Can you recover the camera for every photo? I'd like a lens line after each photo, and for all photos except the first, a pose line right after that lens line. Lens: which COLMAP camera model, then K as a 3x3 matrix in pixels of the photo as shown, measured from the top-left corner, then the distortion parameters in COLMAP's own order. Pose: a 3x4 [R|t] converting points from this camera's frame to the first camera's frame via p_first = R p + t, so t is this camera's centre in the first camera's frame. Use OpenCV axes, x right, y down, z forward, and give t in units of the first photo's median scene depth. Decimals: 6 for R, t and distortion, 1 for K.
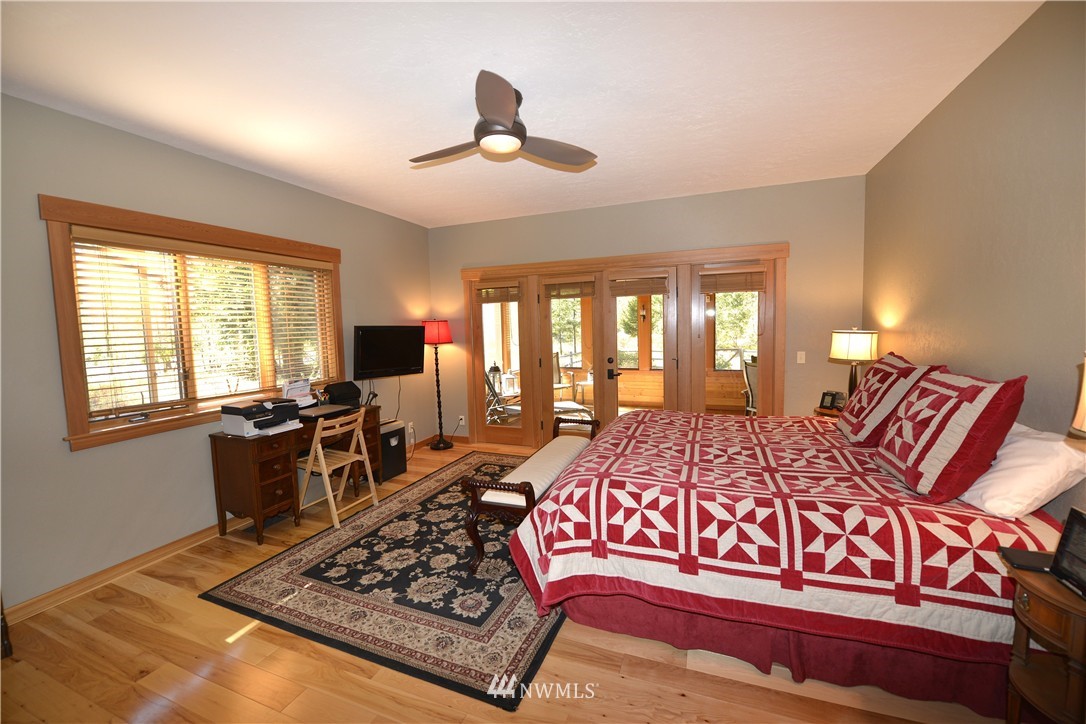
lens RADIAL K [[431.5, 0, 545.5], [0, 431.5, 357.0], [0, 0, 1]] dist [-0.017312, -0.001515]
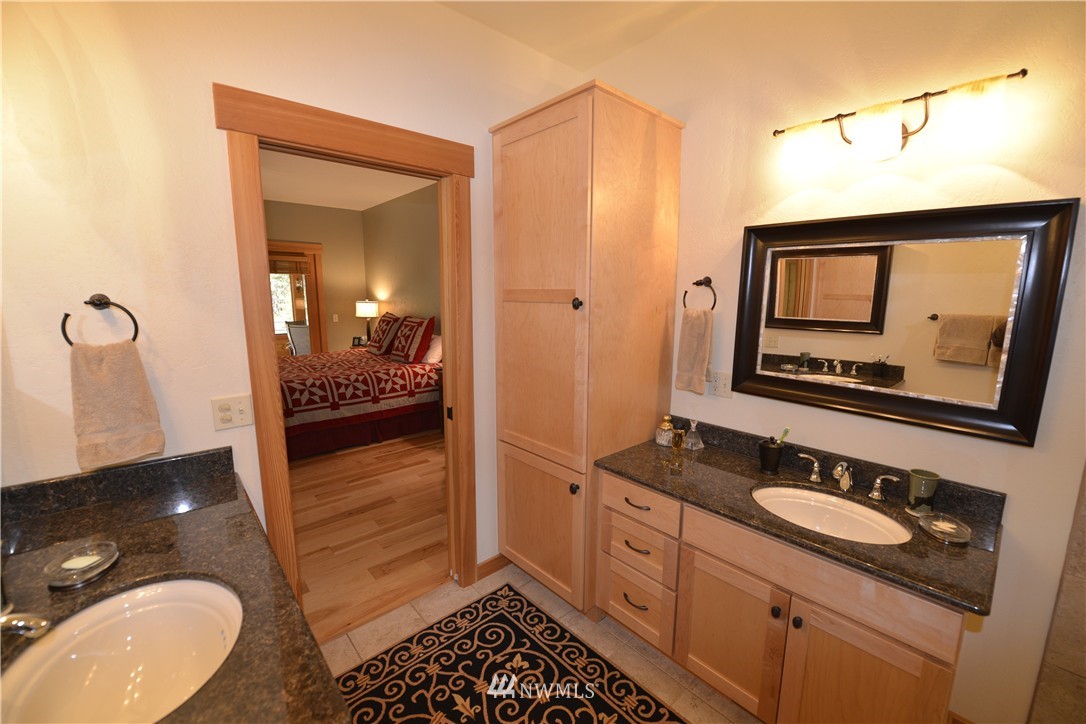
lens RADIAL K [[431.5, 0, 545.0], [0, 431.5, 361.1], [0, 0, 1]] dist [-0.017312, -0.001515]
pose [[0.453642, -0.112896, 0.884004, -1.103825], [0.048668, 0.993602, 0.101918, 0.079150], [-0.889854, -0.003212, 0.456234, -0.972094]]
